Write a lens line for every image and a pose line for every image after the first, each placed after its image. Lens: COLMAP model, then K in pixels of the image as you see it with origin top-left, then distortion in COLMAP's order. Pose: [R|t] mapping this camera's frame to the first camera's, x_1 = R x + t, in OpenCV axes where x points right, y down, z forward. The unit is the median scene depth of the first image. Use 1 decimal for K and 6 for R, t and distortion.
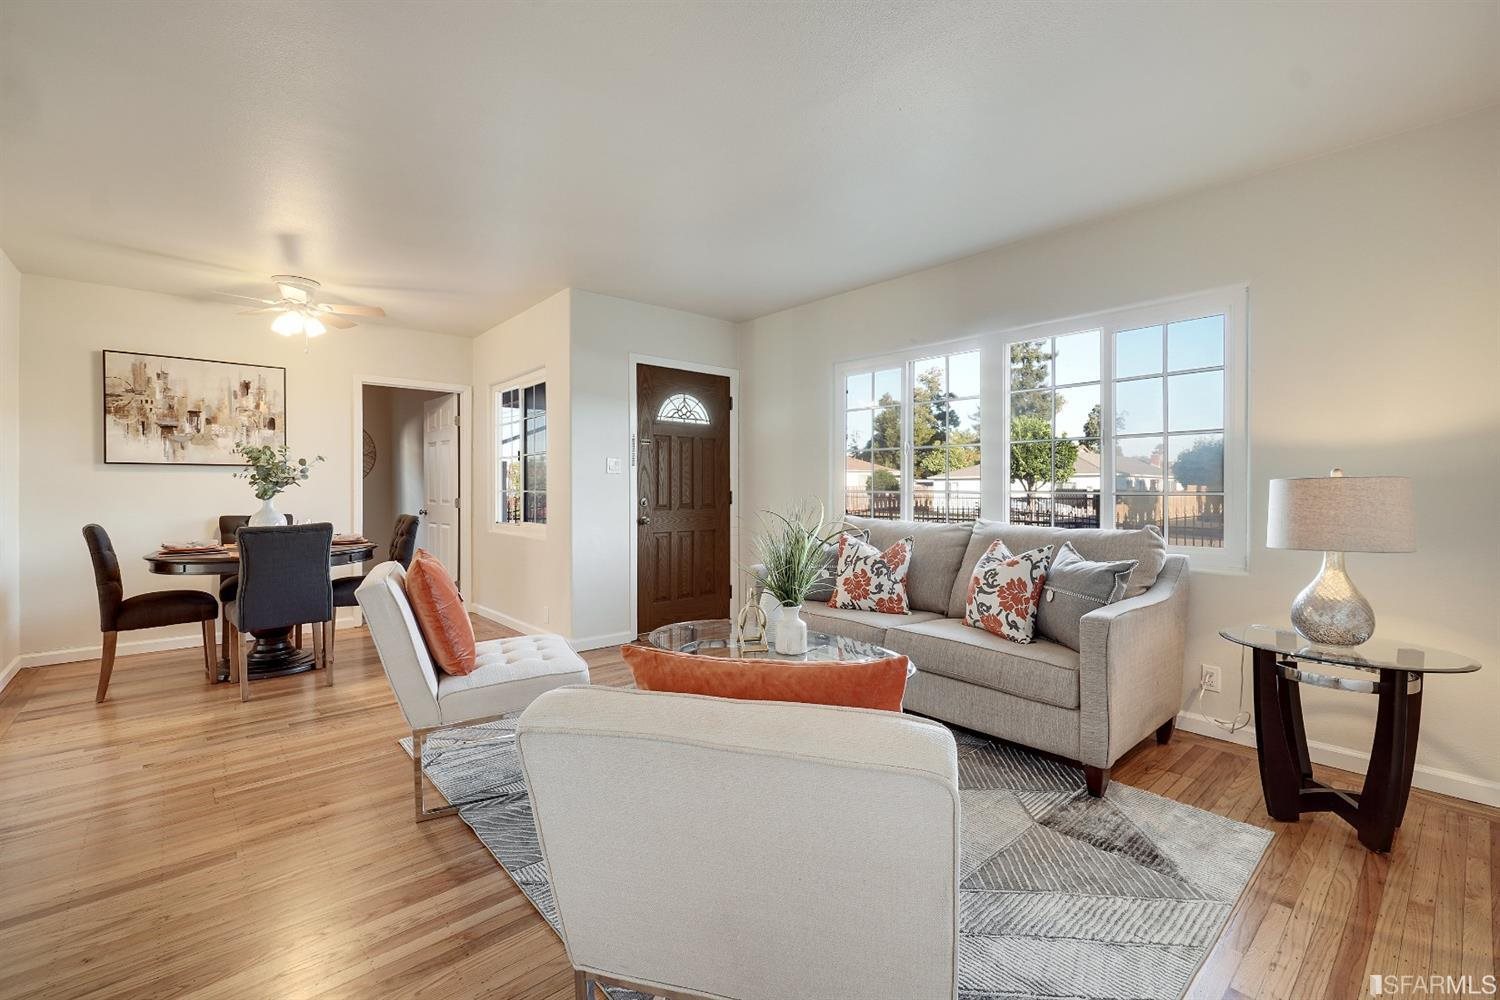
lens RADIAL K [[642.5, 0, 751.3], [0, 642.5, 493.8], [0, 0, 1]] dist [0.002145, -0.001224]
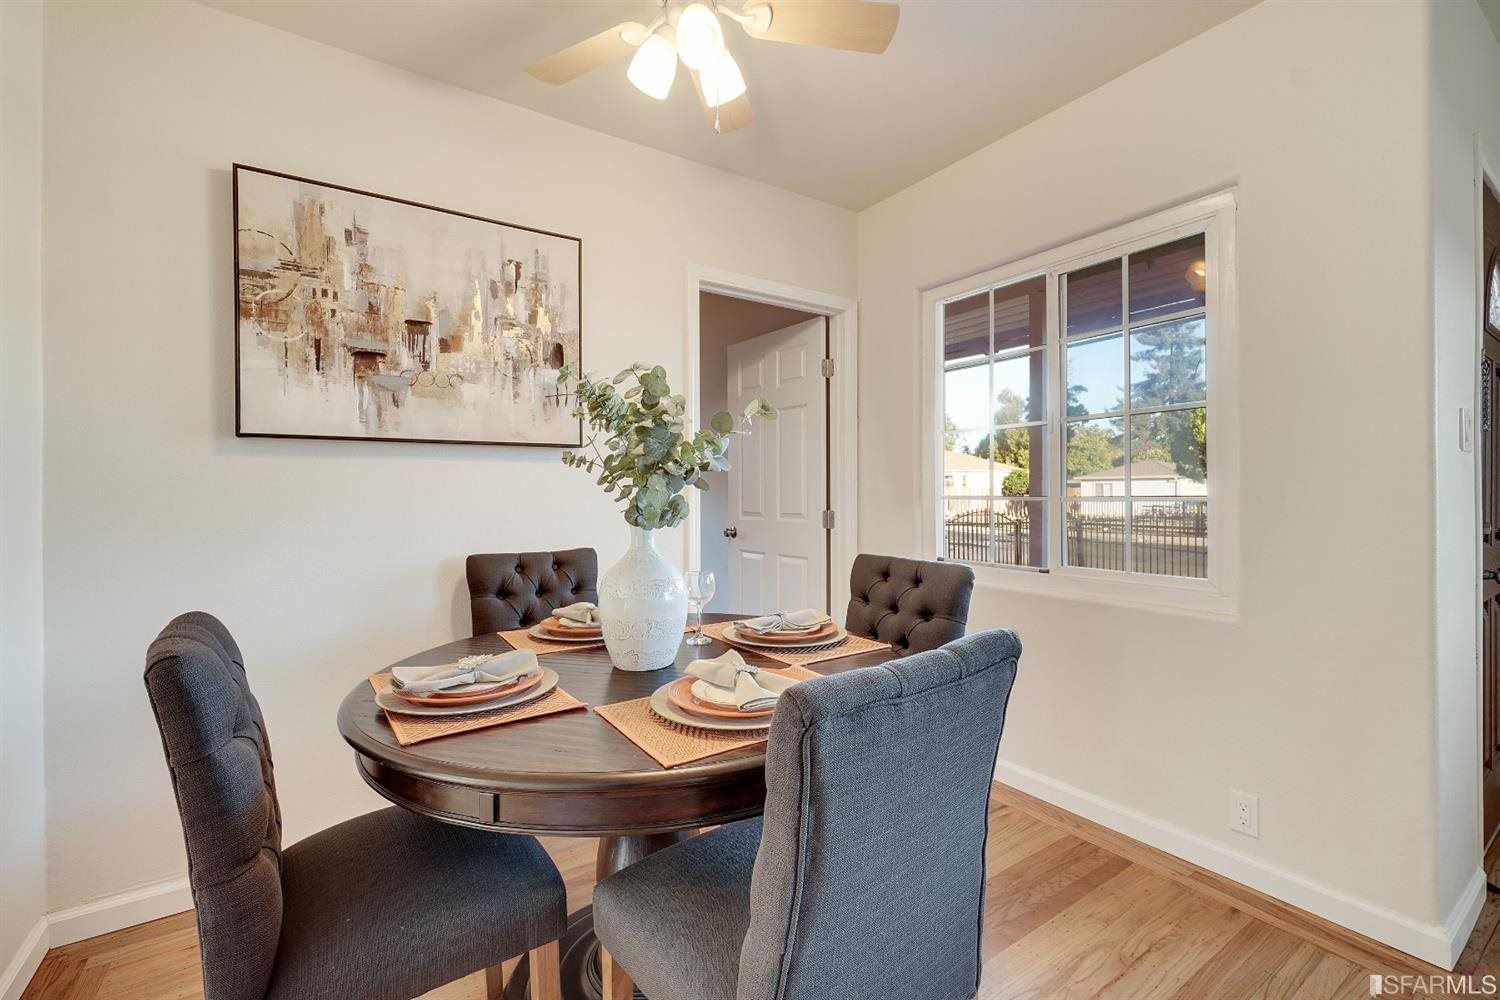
lens RADIAL K [[642.5, 0, 754.9], [0, 642.5, 498.2], [0, 0, 1]] dist [0.002145, -0.001224]
pose [[0.992281, 0.000263, -0.124011, -0.560630], [0.000233, 0.999992, 0.003986, -0.006695], [0.124011, -0.003984, 0.992273, 0.566998]]
